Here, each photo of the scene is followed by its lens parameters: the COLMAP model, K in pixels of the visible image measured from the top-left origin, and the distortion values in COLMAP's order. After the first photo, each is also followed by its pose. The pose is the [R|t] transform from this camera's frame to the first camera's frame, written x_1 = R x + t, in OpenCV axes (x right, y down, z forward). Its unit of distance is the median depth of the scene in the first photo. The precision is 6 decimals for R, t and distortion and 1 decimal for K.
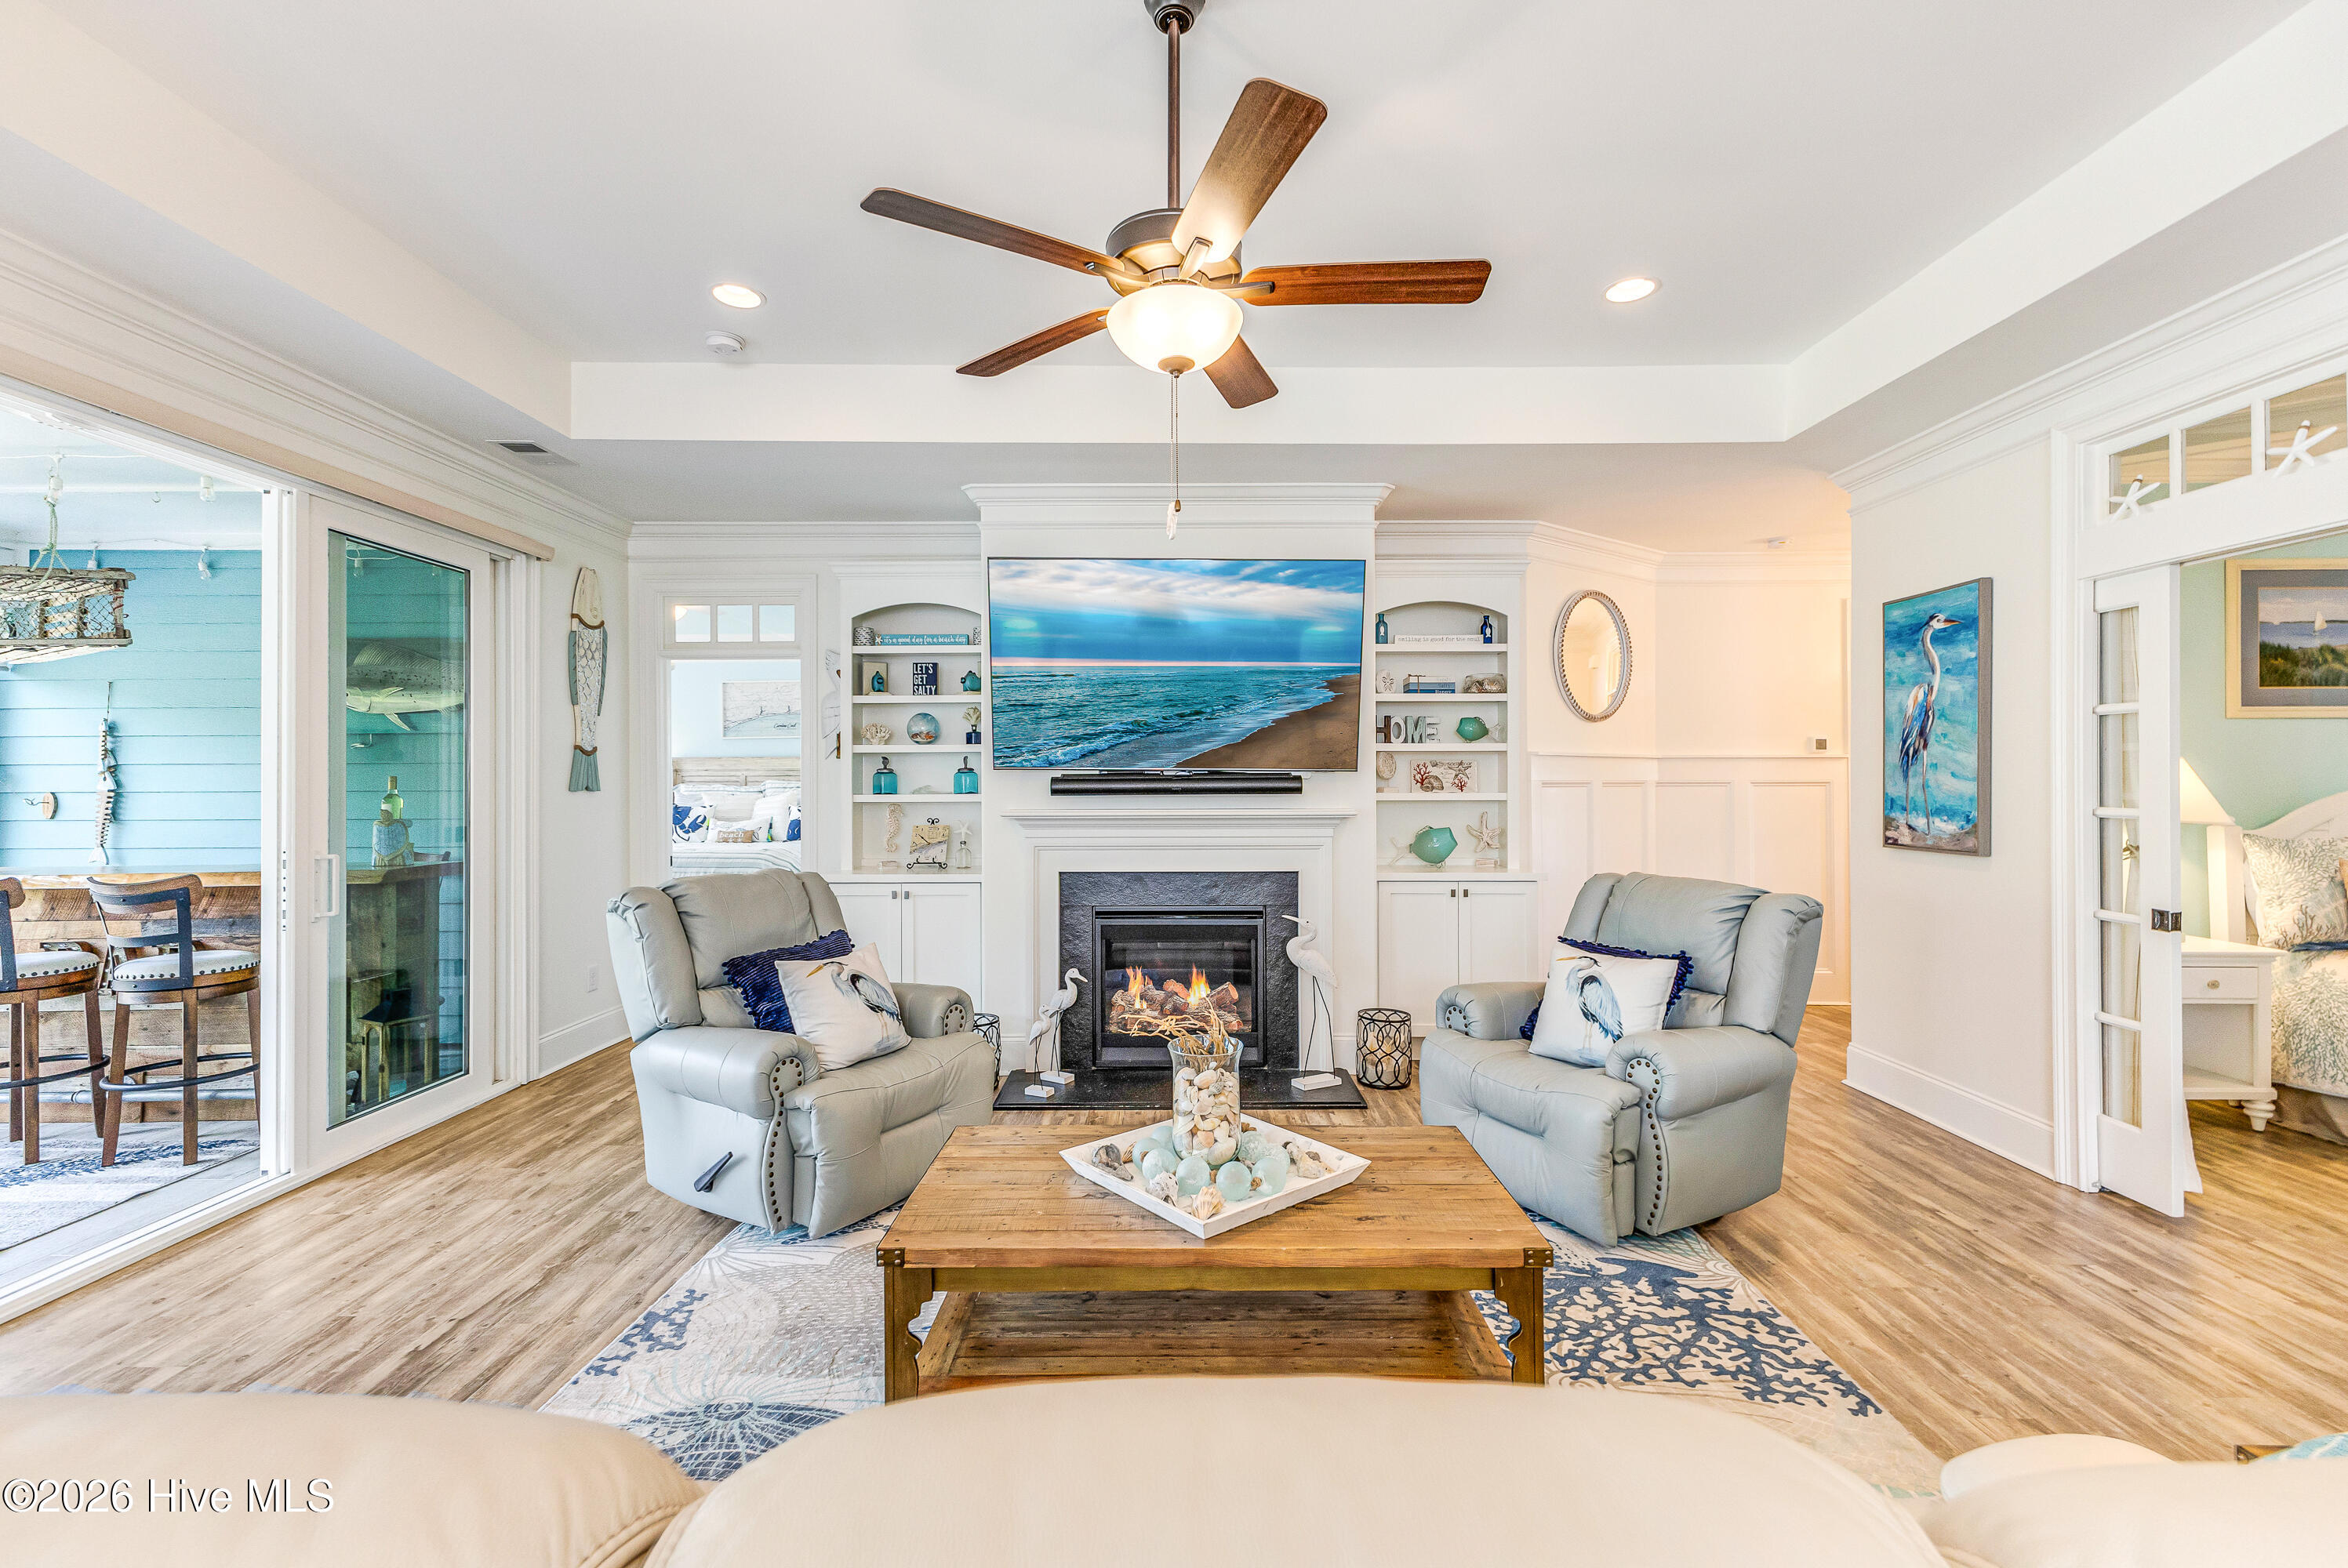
lens RADIAL K [[1001.7, 0, 1161.7], [0, 1001.7, 784.5], [0, 0, 1]] dist [0.011426, -0.000757]
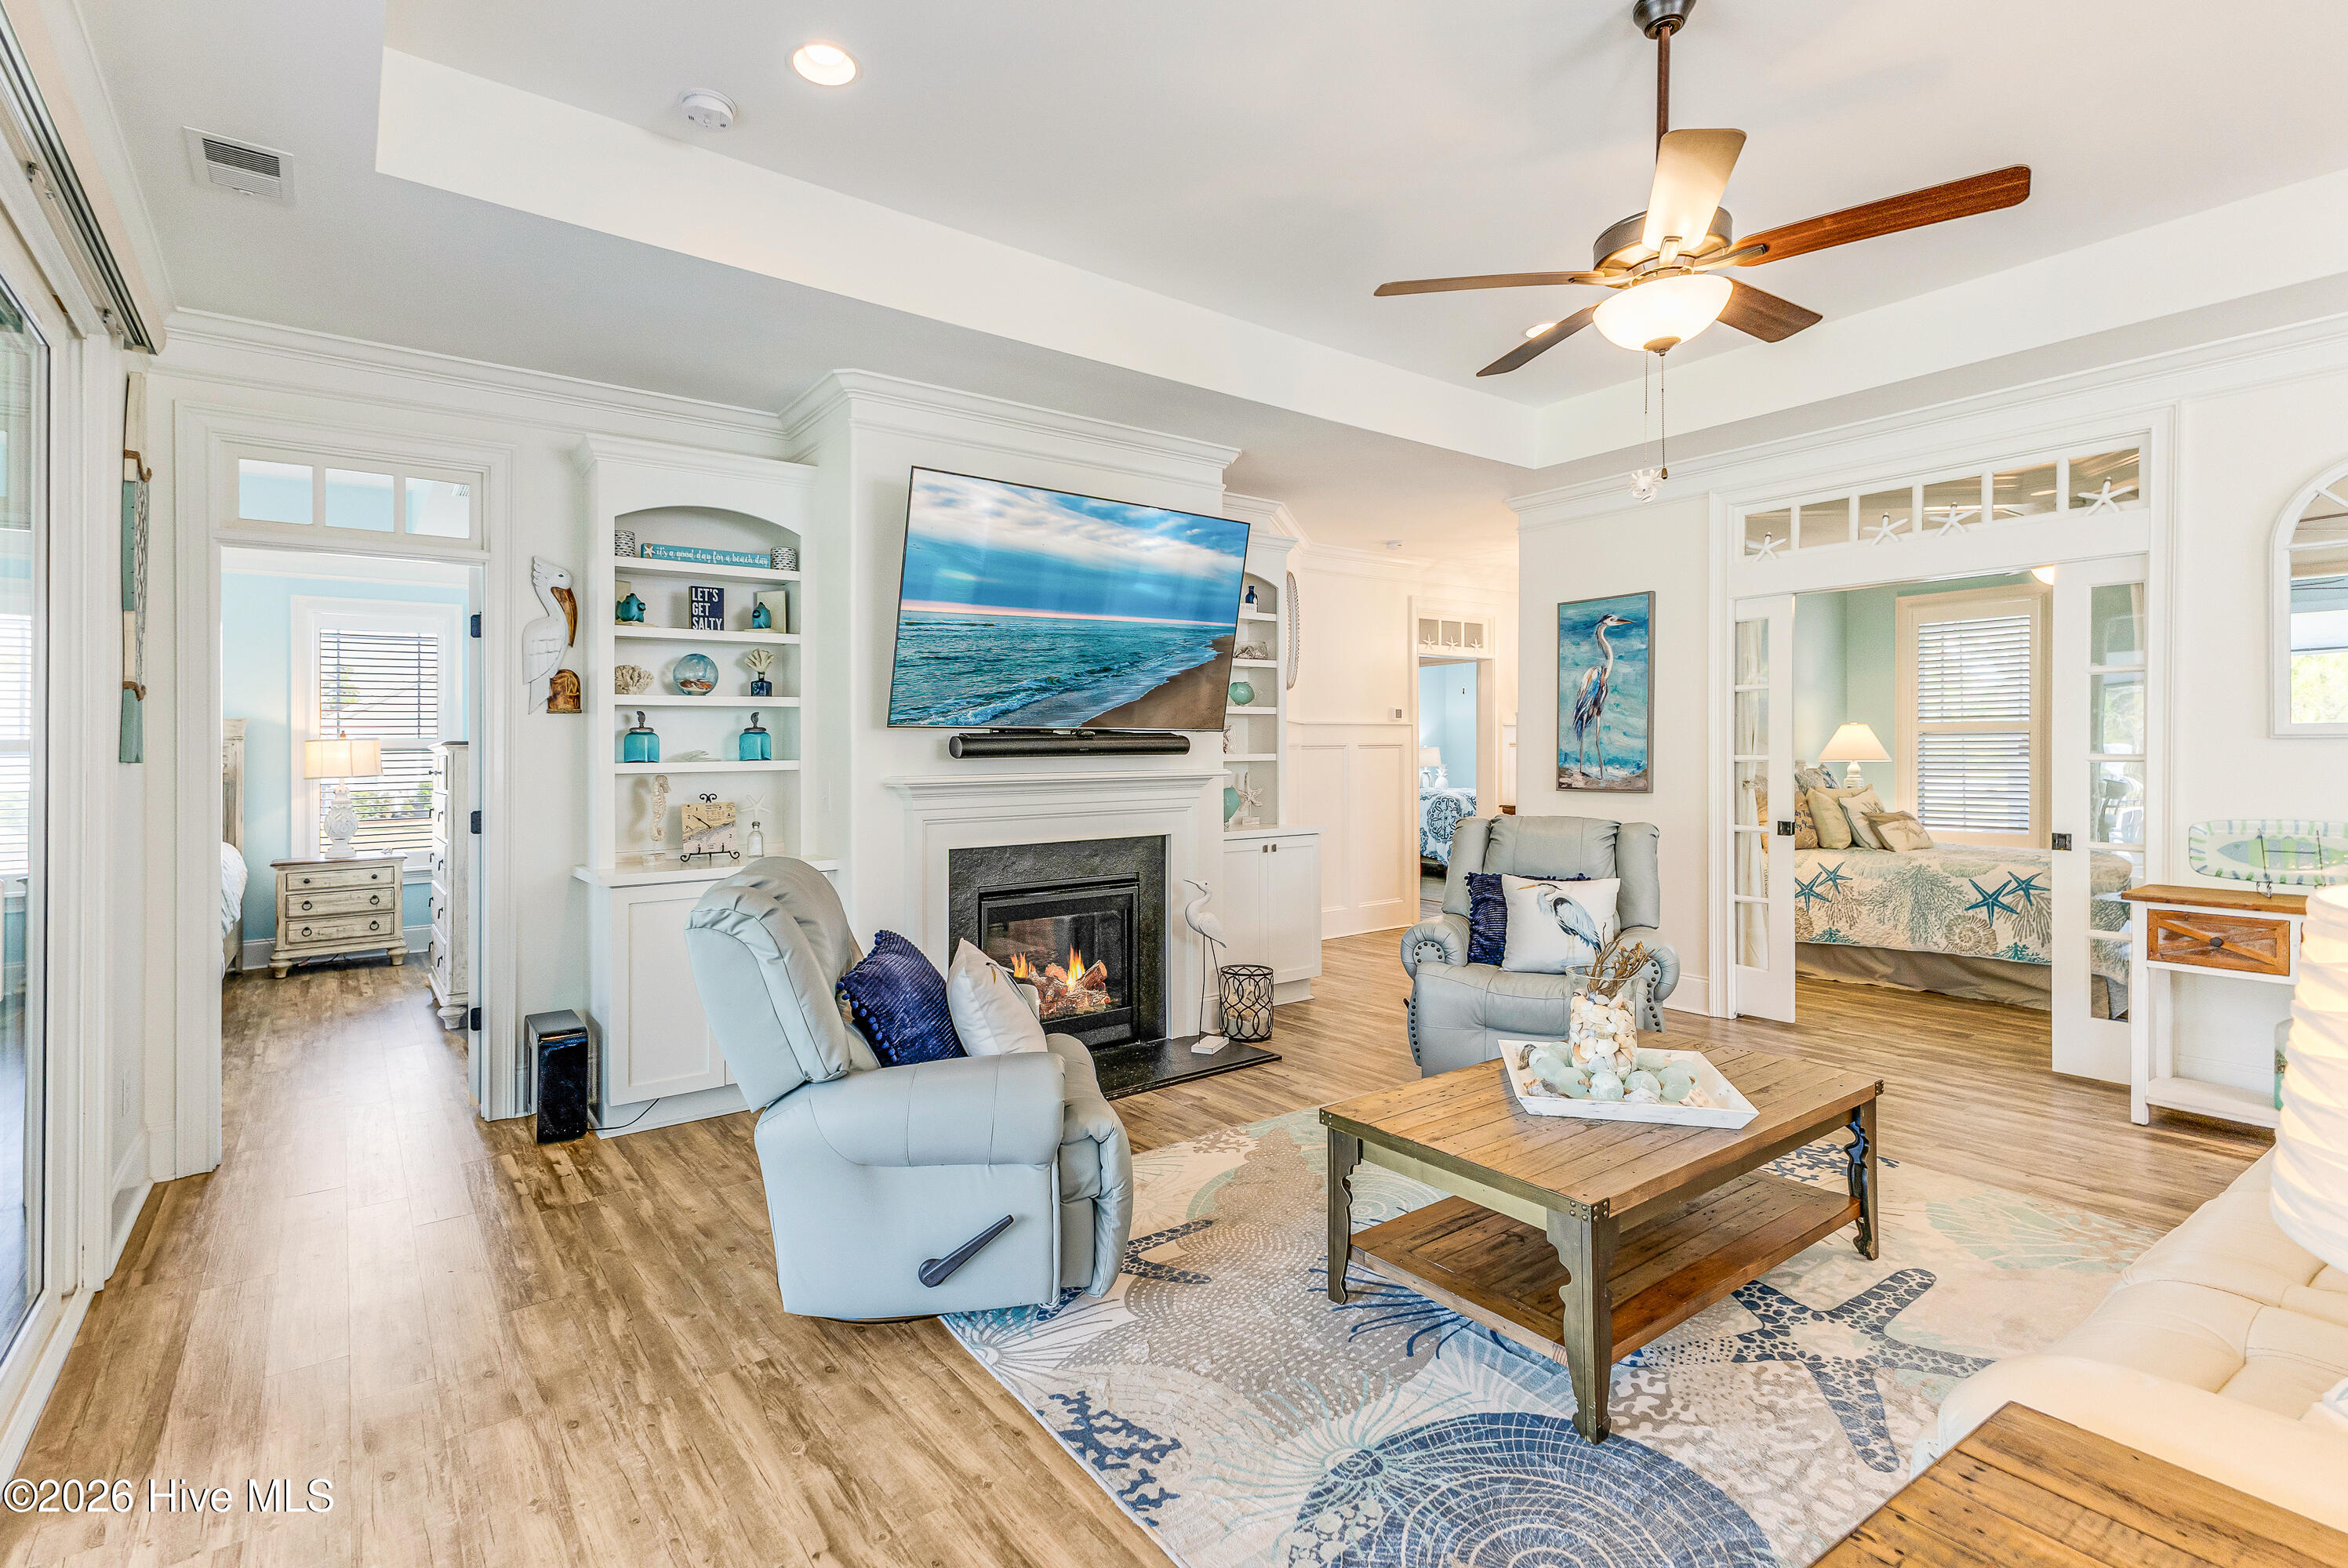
lens RADIAL K [[1098.5, 0, 1117.3], [0, 1098.5, 757.8], [0, 0, 1]] dist [0.014779, -0.000179]
pose [[0.808256, -0.009745, 0.588751, -0.564963], [0.011658, 0.999932, 0.000545, 0.011713], [-0.588716, 0.006423, 0.808314, 0.181304]]
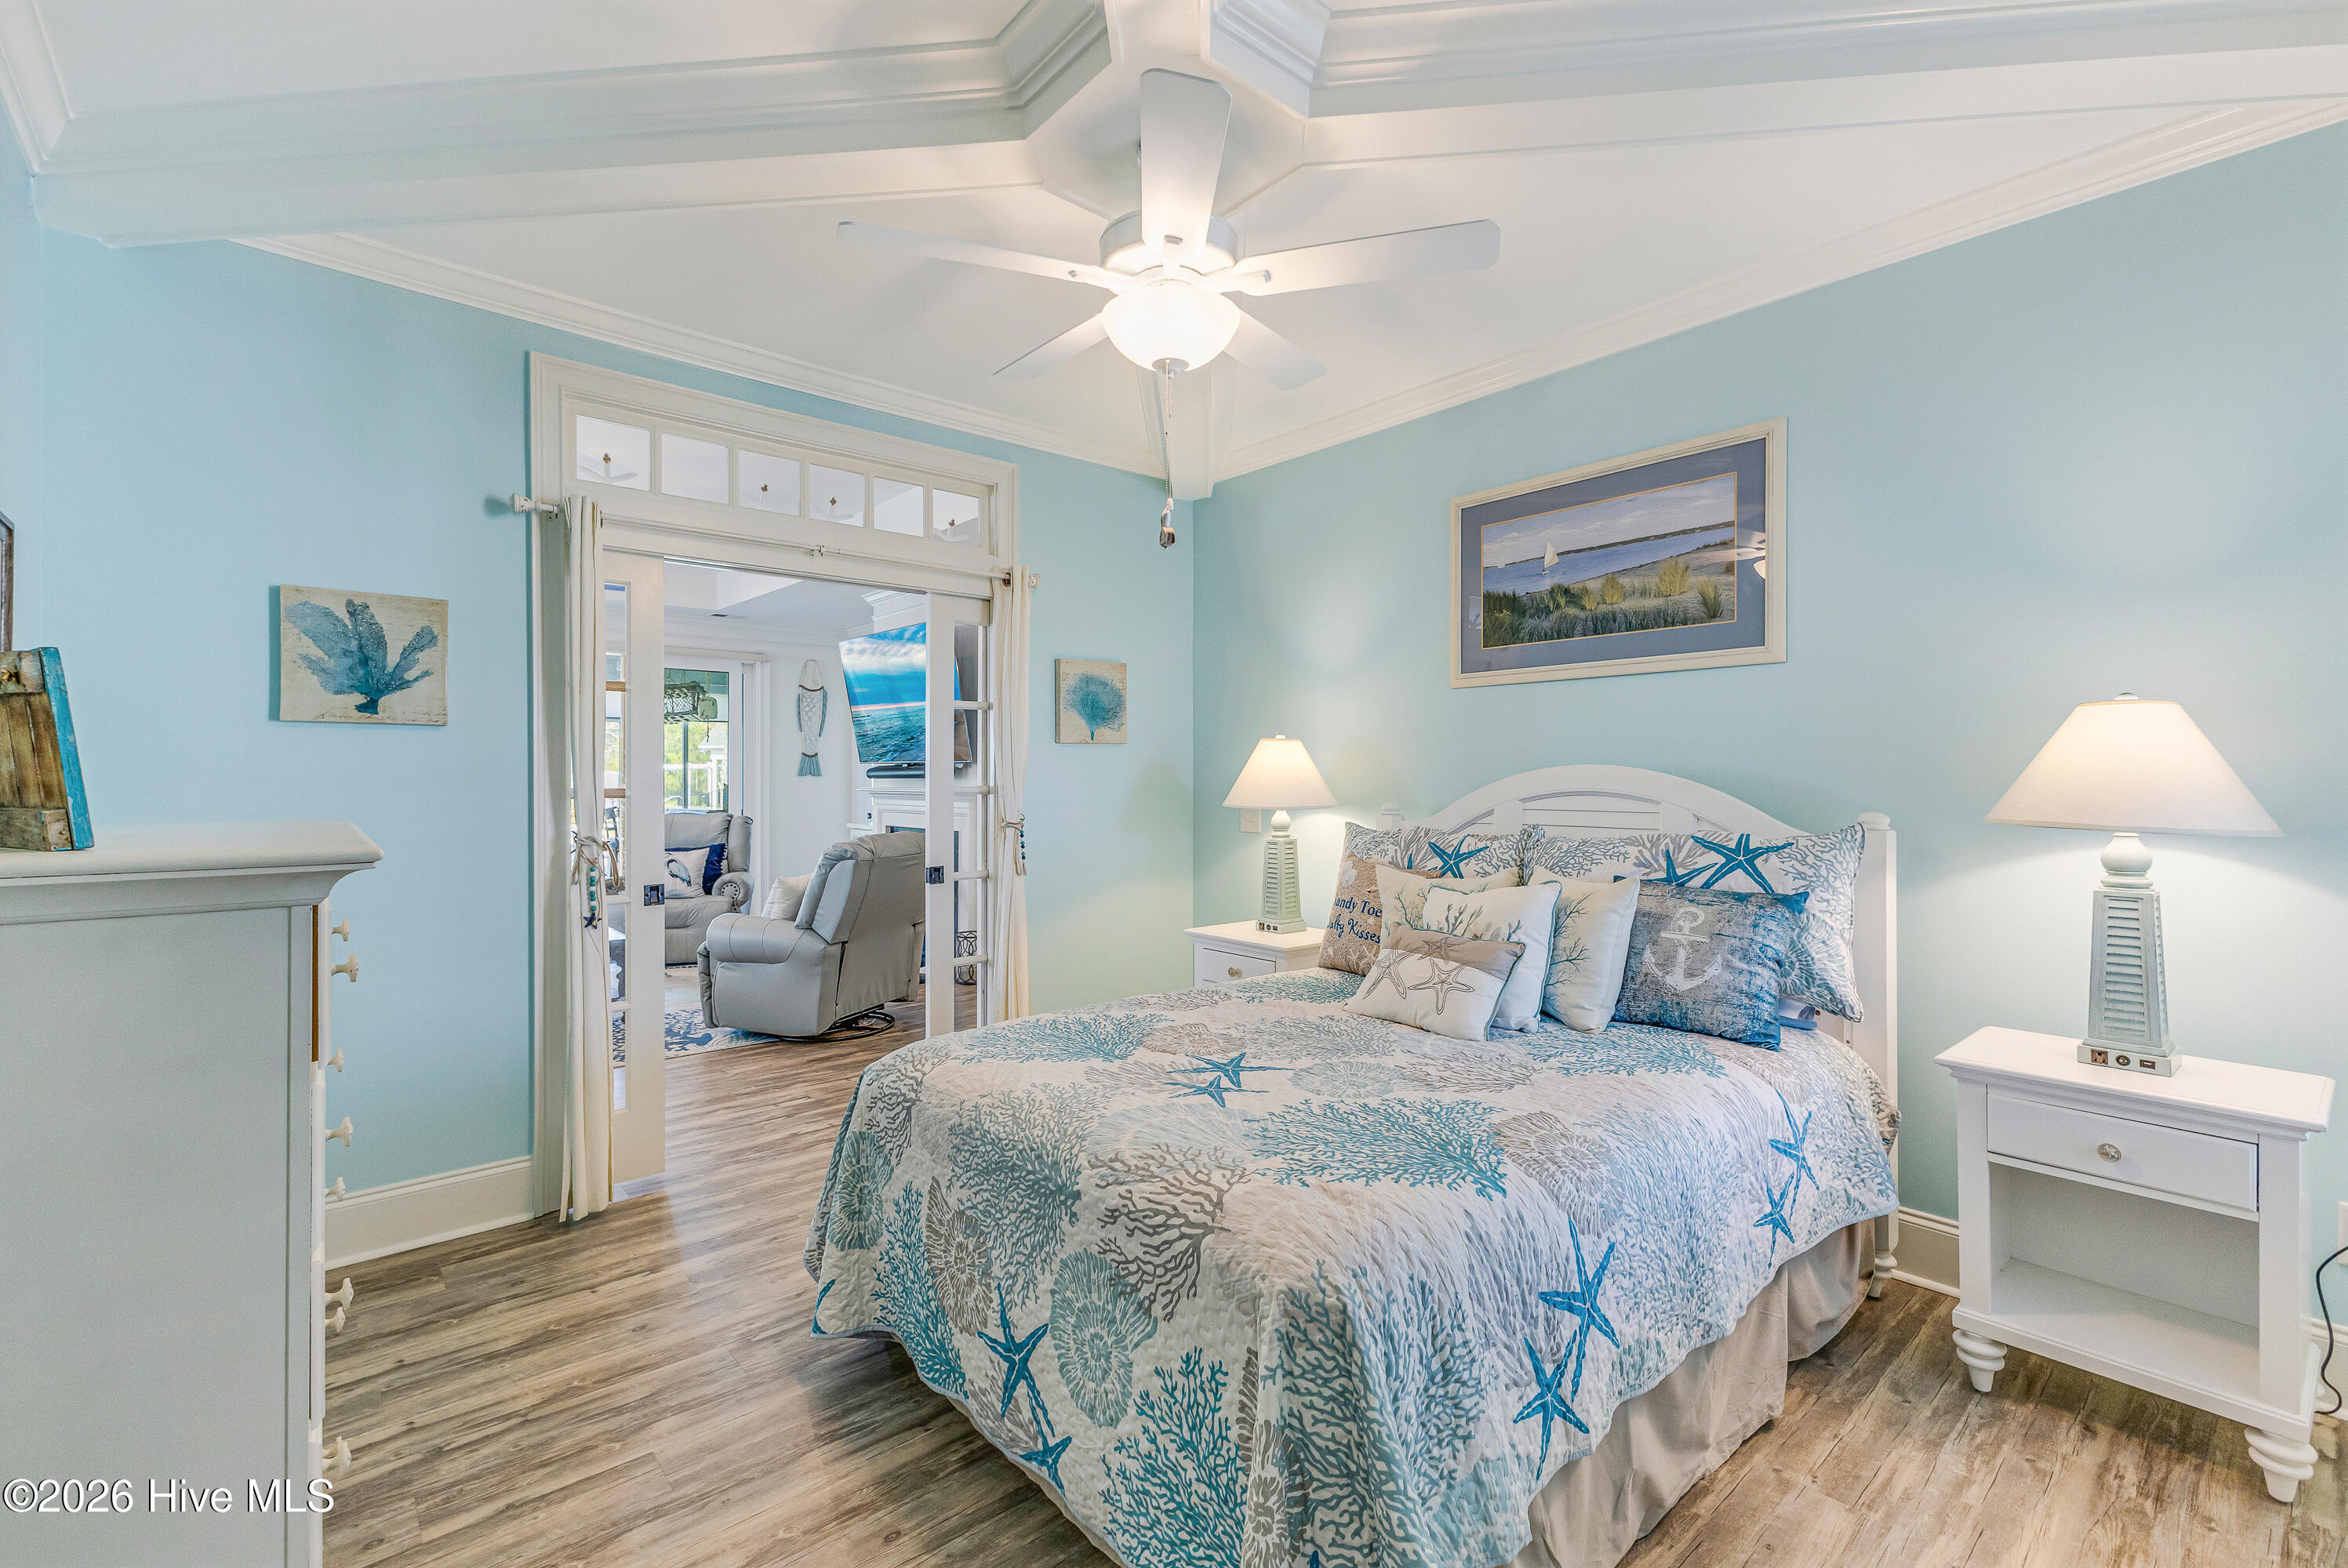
lens RADIAL K [[1001.7, 0, 1174.2], [0, 1001.7, 773.1], [0, 0, 1]] dist [0.011426, -0.000757]
pose [[0.662321, -0.000381, -0.749220, 1.521749], [-0.005292, 0.999973, -0.005187, 0.009642], [0.749202, 0.007400, 0.662301, 0.283856]]
